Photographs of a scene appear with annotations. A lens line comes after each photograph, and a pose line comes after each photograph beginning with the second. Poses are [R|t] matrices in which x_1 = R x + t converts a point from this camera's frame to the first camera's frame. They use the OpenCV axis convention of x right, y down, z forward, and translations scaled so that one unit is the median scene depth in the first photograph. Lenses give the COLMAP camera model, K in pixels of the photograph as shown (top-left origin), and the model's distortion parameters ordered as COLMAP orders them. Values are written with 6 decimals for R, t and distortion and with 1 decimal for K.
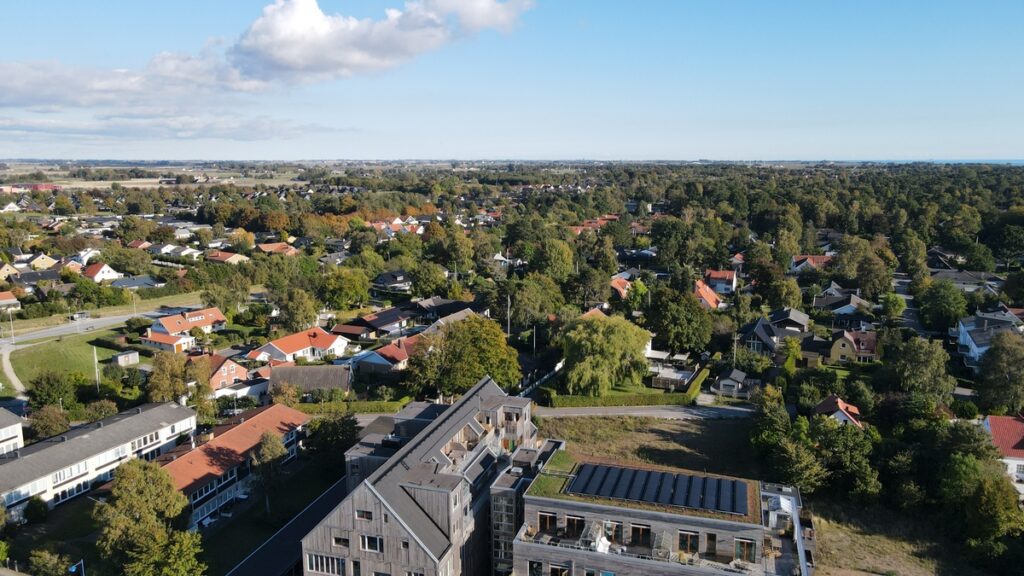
lens RADIAL K [[758.5, 0, 506.5], [0, 758.5, 285.5], [0, 0, 1]] dist [0.003515, 0.021407]
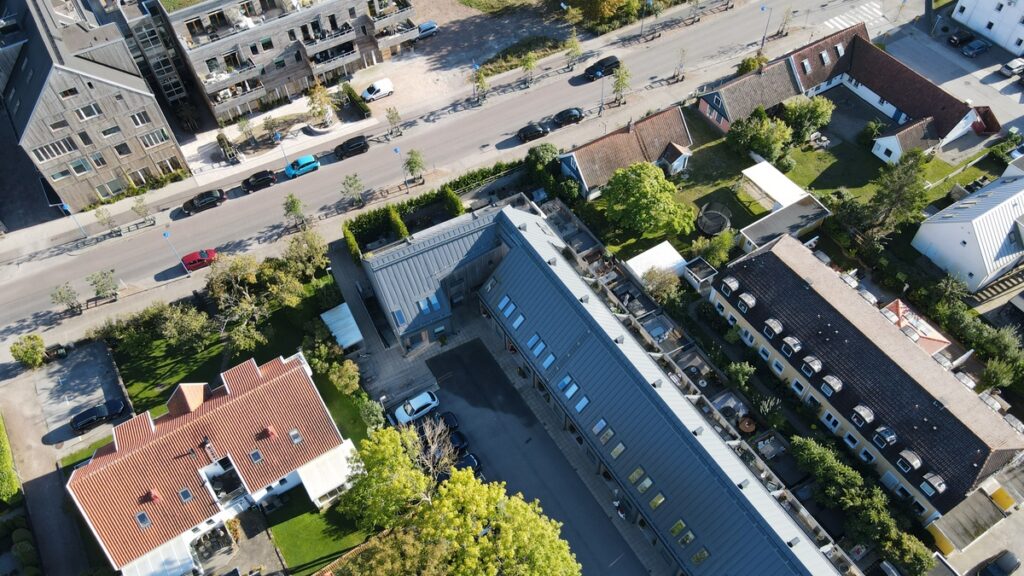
lens RADIAL K [[758.5, 0, 506.5], [0, 758.5, 285.5], [0, 0, 1]] dist [0.003515, 0.021407]
pose [[0.656144, -0.609550, 0.444885, -0.282064], [0.161718, 0.689419, 0.706080, -0.121363], [-0.737104, -0.391344, 0.550934, -0.127048]]
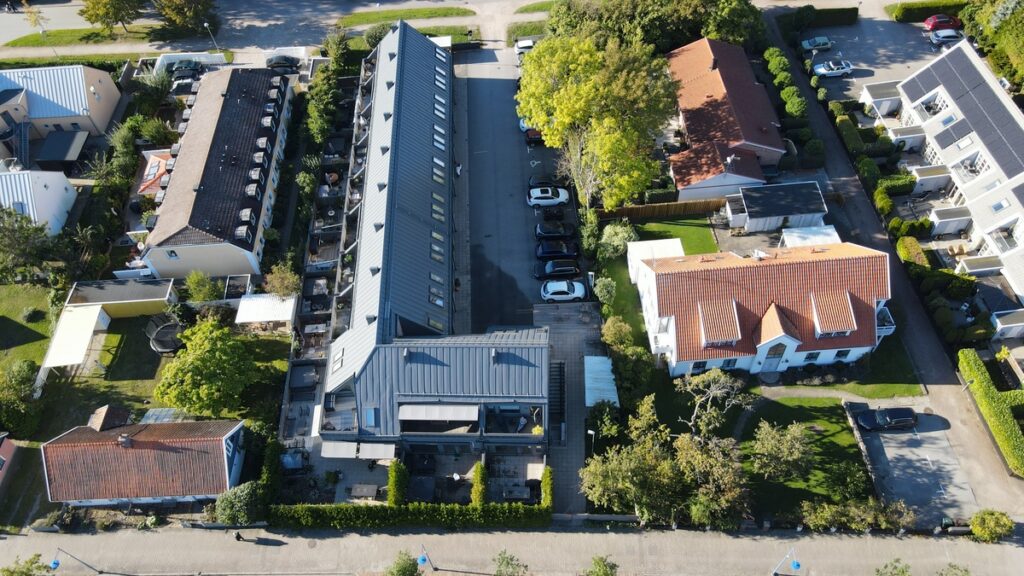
lens RADIAL K [[758.5, 0, 506.5], [0, 758.5, 285.5], [0, 0, 1]] dist [0.003515, 0.021407]
pose [[-0.937864, 0.307021, -0.161708, 0.048062], [0.001052, 0.468524, 0.883450, -0.203963], [0.347002, 0.828386, -0.439735, 0.522451]]
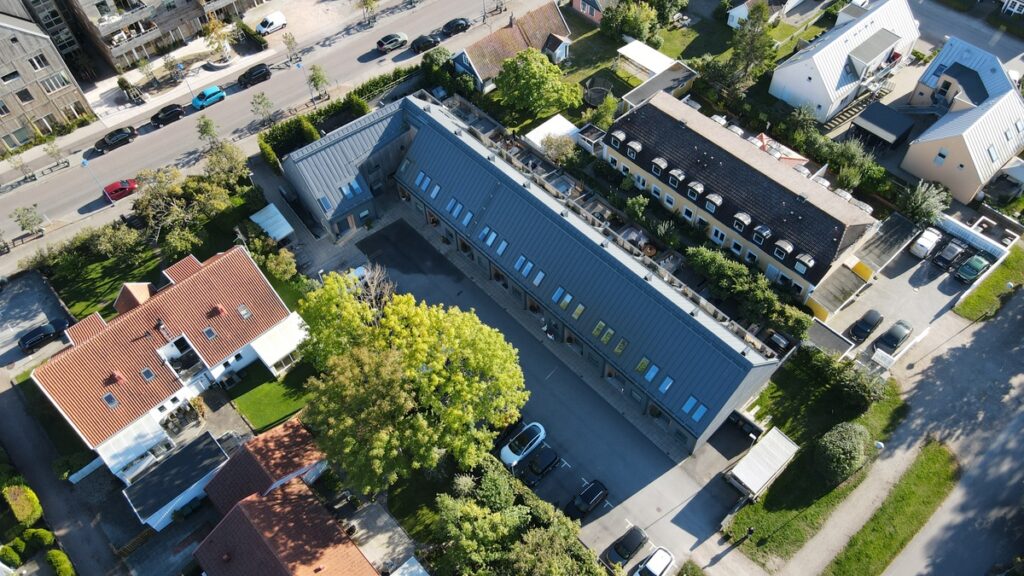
lens RADIAL K [[758.5, 0, 506.5], [0, 758.5, 285.5], [0, 0, 1]] dist [0.003515, 0.021407]
pose [[0.510579, -0.696064, 0.504781, -0.392322], [0.181926, 0.661233, 0.727787, -0.086889], [-0.840364, -0.279760, 0.464244, -0.200095]]
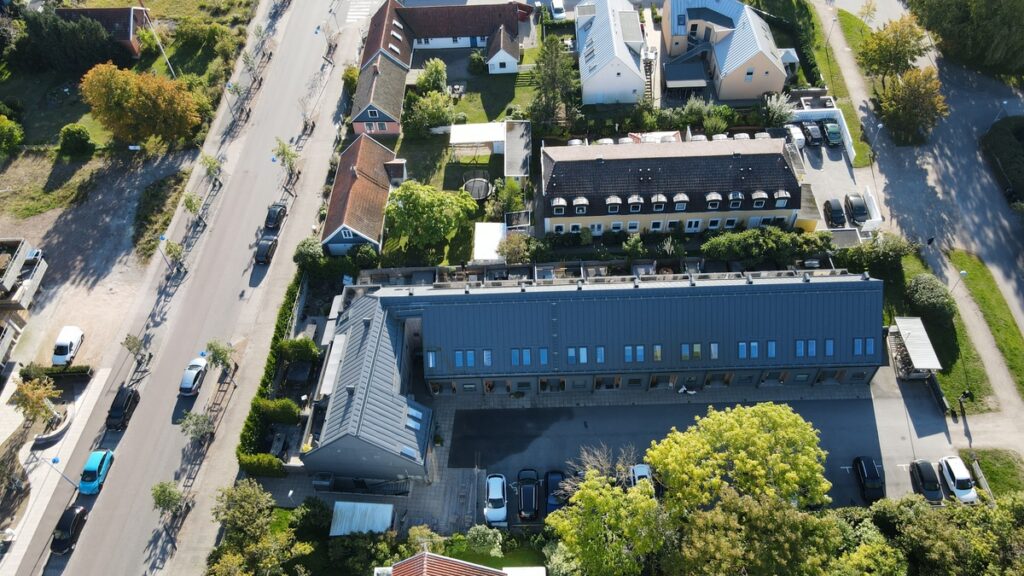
lens RADIAL K [[758.5, 0, 506.5], [0, 758.5, 285.5], [0, 0, 1]] dist [0.003515, 0.021407]
pose [[-0.302923, -0.729990, 0.612660, -0.355846], [0.212033, 0.575128, 0.790108, -0.173740], [-0.929128, 0.369246, -0.019437, 0.188786]]
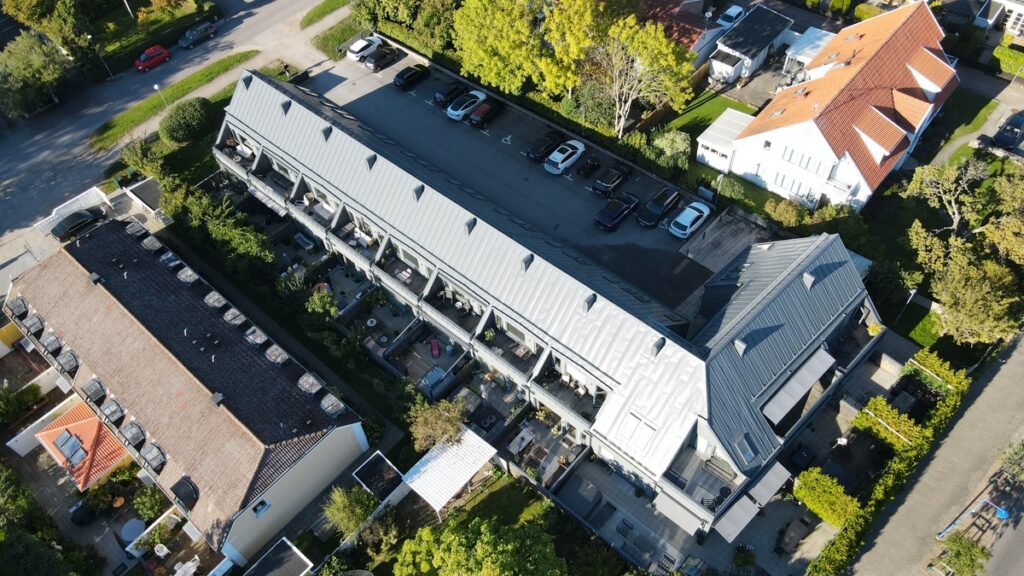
lens RADIAL K [[758.5, 0, 506.5], [0, 758.5, 285.5], [0, 0, 1]] dist [0.003515, 0.021407]
pose [[-0.408944, 0.735056, -0.540794, 0.293564], [-0.104477, 0.551003, 0.827937, -0.033255], [0.906559, 0.395080, -0.148533, 0.225719]]
